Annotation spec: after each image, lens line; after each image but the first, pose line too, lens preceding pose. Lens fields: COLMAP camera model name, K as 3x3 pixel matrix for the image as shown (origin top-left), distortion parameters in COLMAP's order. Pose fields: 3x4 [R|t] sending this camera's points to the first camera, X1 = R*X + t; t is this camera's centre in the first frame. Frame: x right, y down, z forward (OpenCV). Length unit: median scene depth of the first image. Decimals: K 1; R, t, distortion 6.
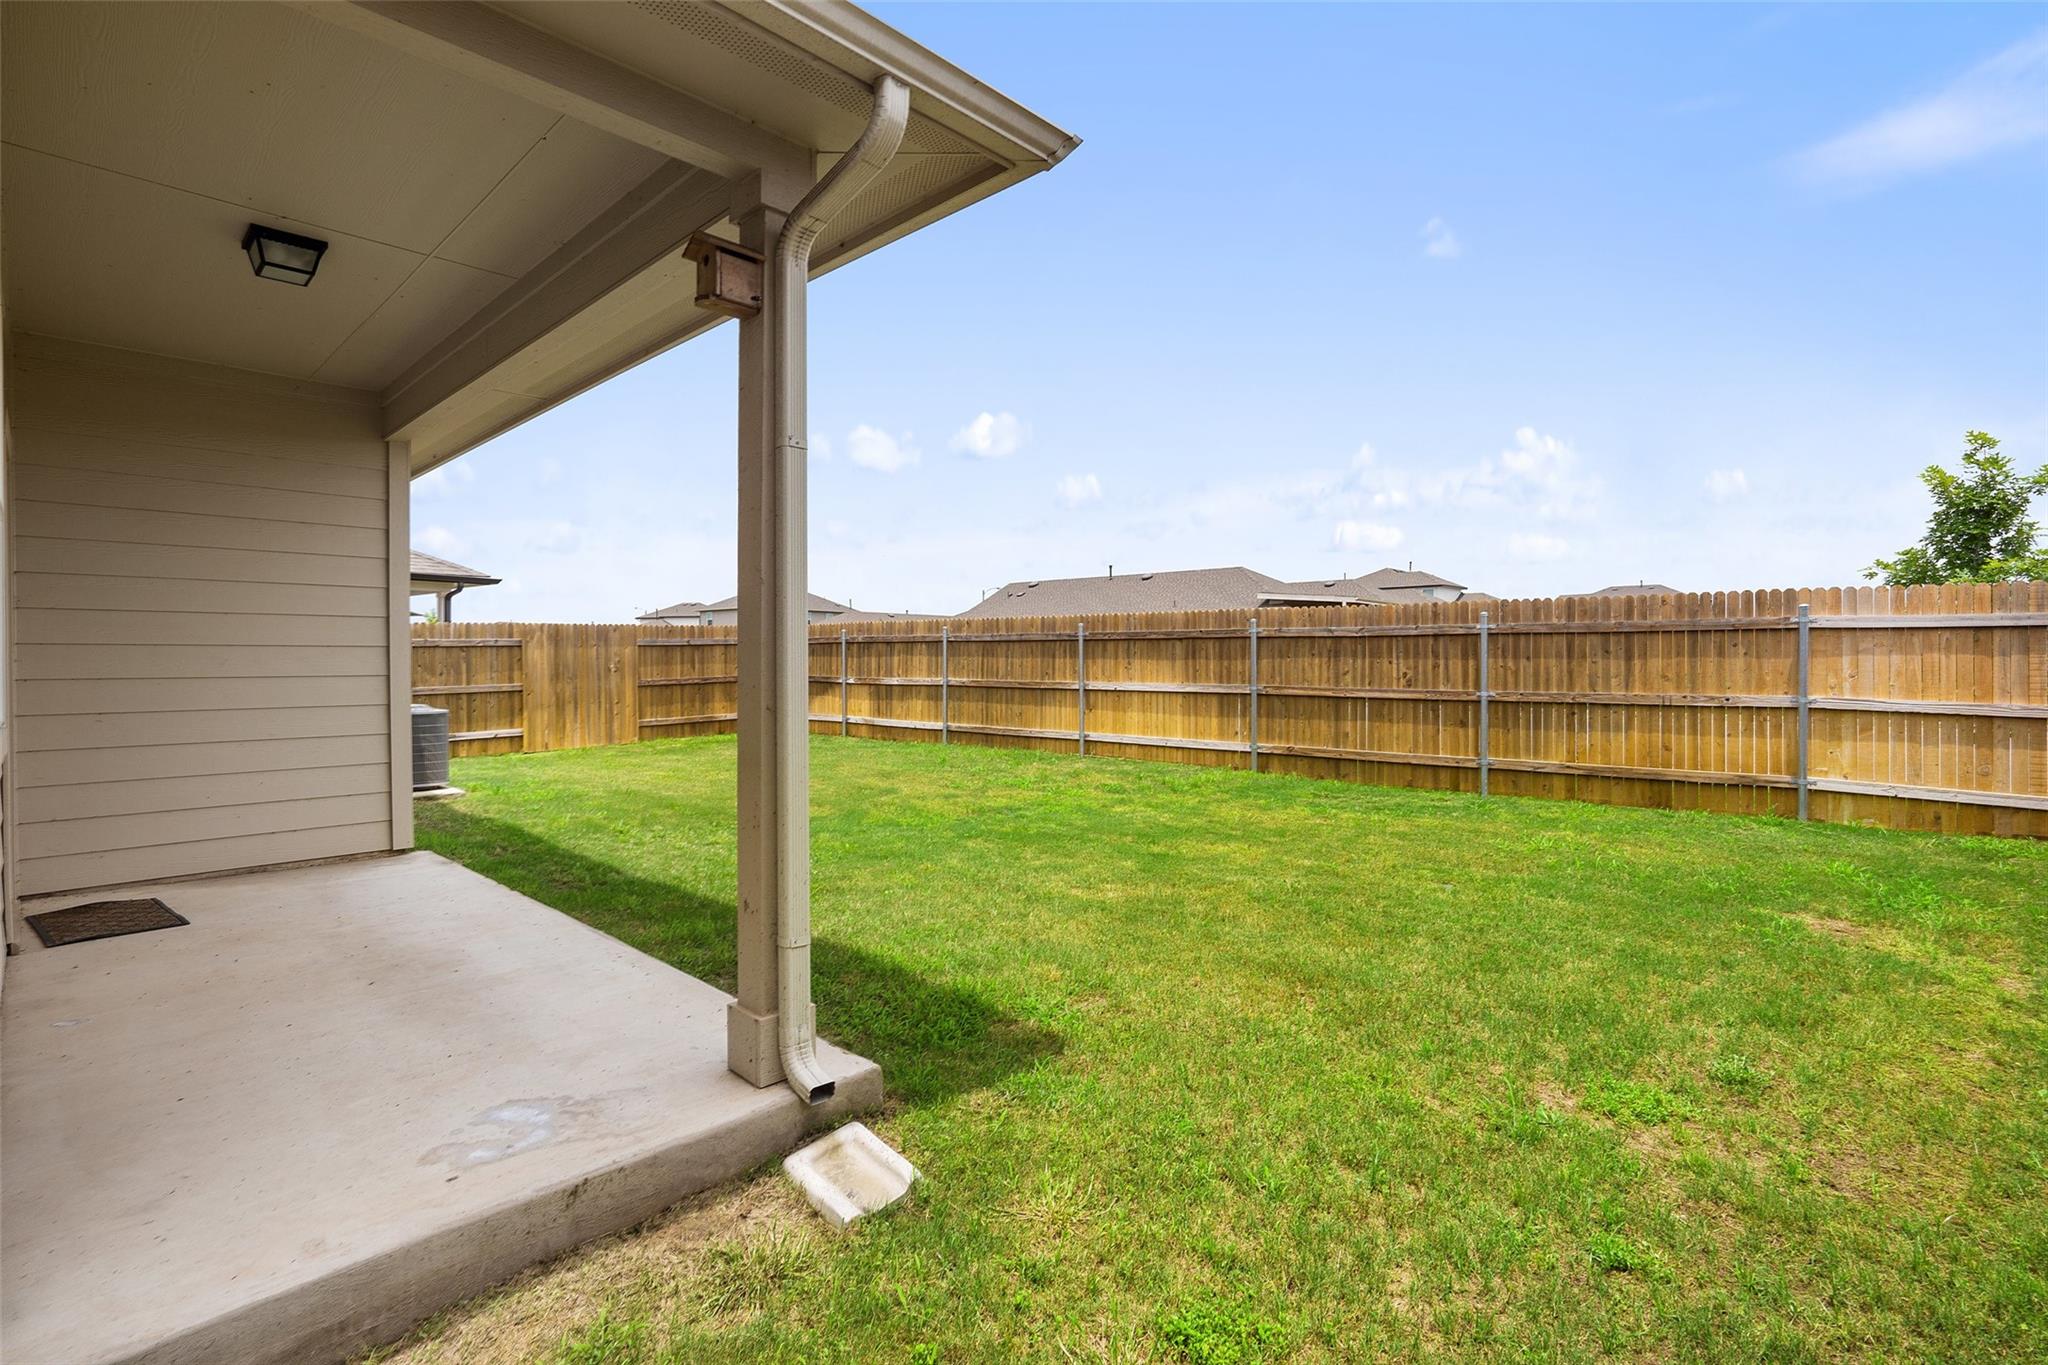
lens RADIAL K [[951.6, 0, 1025.8], [0, 951.6, 668.2], [0, 0, 1]] dist [0.000154, 0.001131]
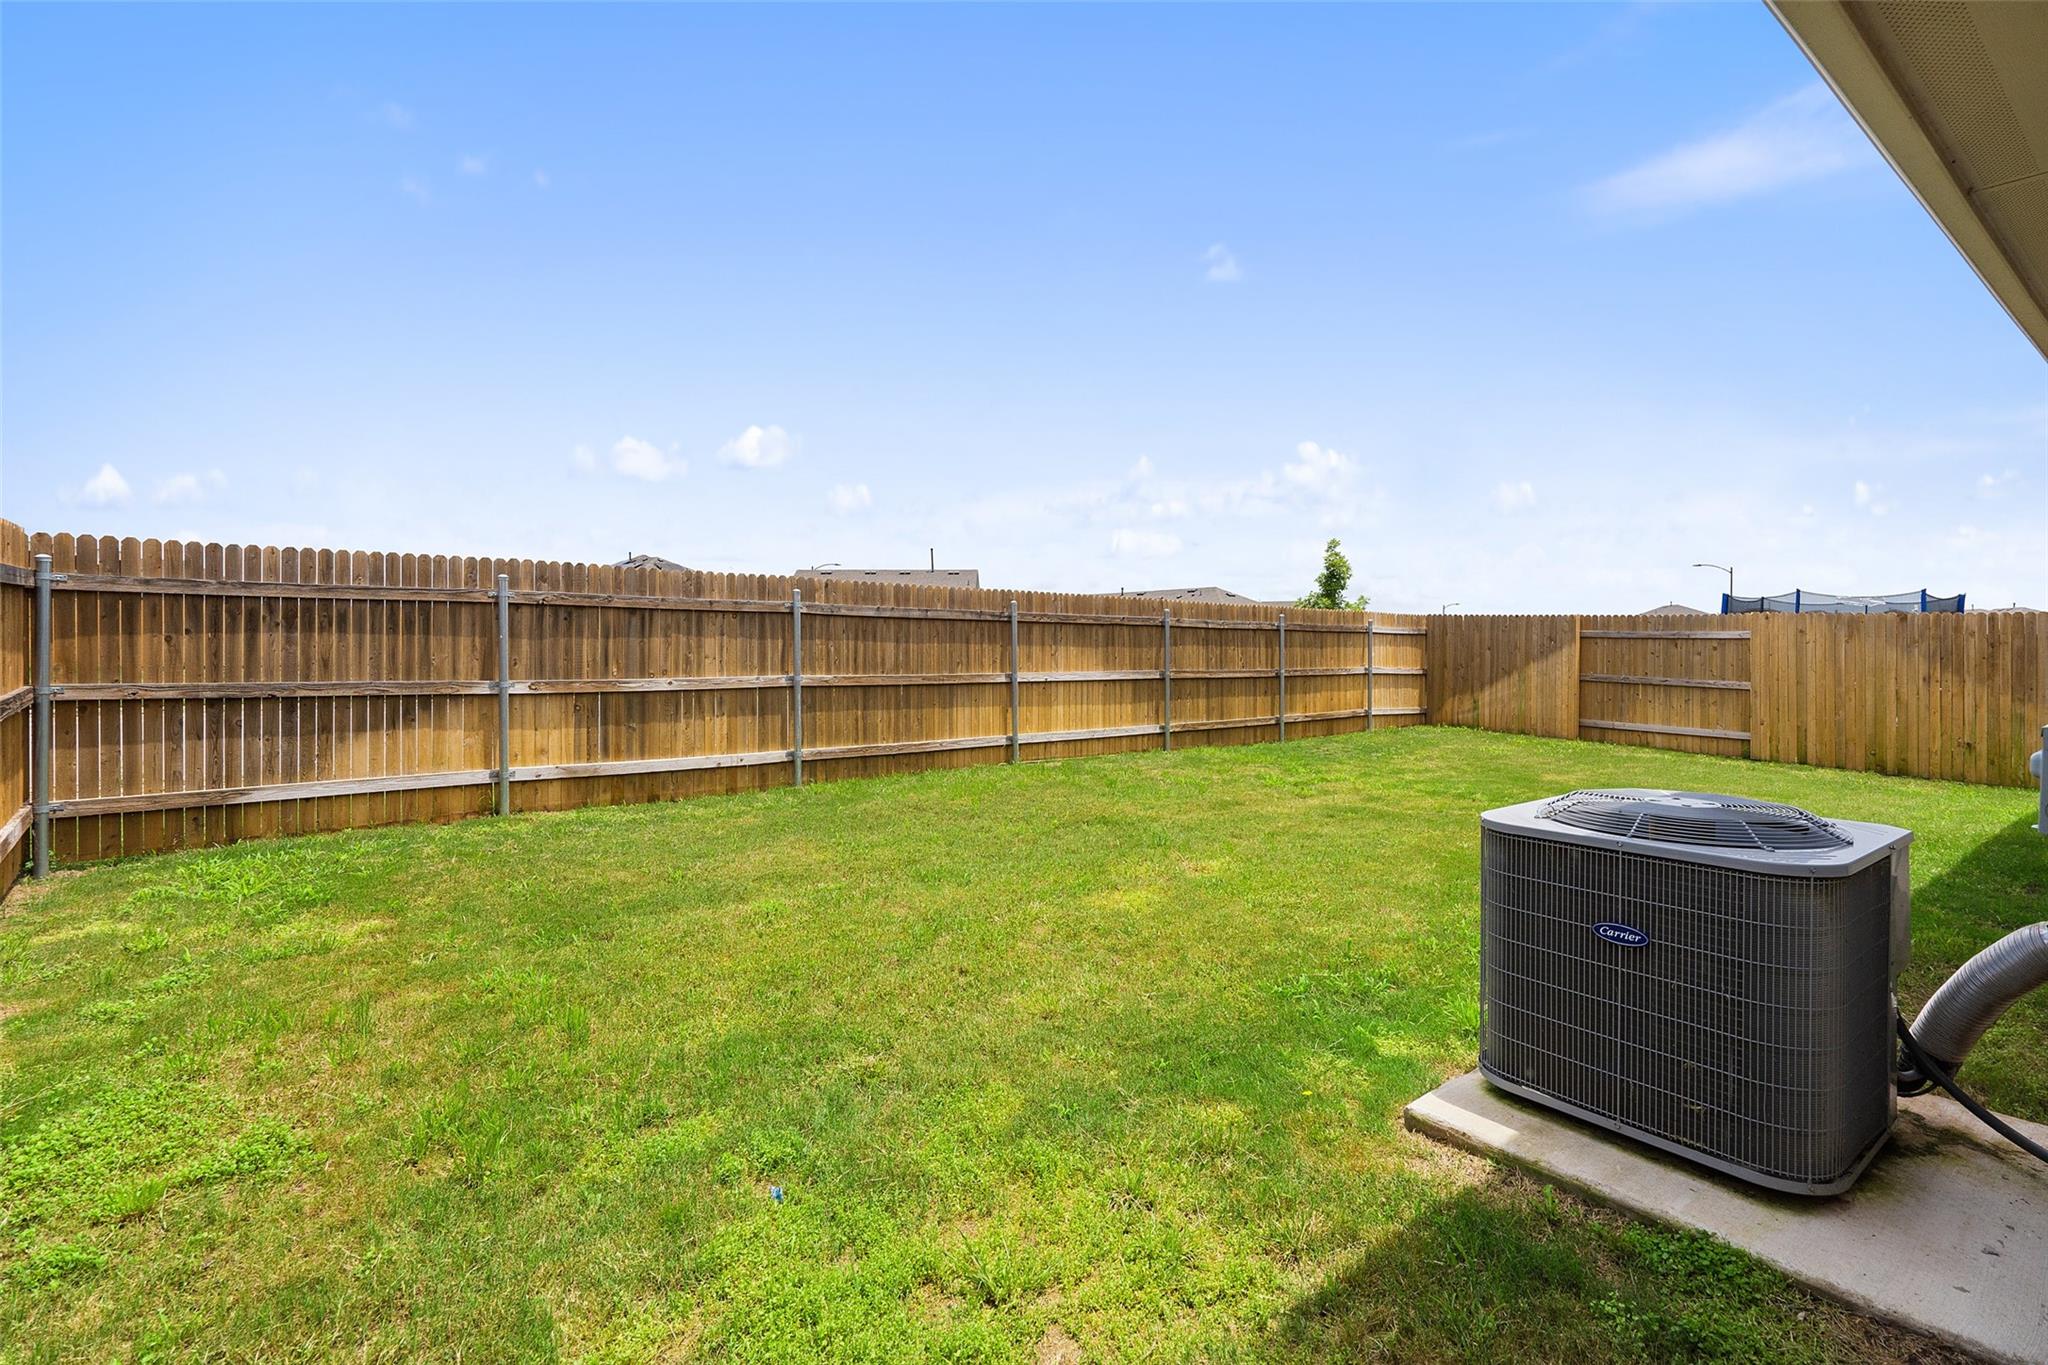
lens RADIAL K [[951.6, 0, 1015.3], [0, 951.6, 649.5], [0, 0, 1]] dist [0.000154, 0.001131]
pose [[0.158939, 0.000667, 0.987288, -0.721115], [0.004964, 0.999987, -0.001474, -0.004743], [-0.987276, 0.005135, 0.158934, 0.840397]]
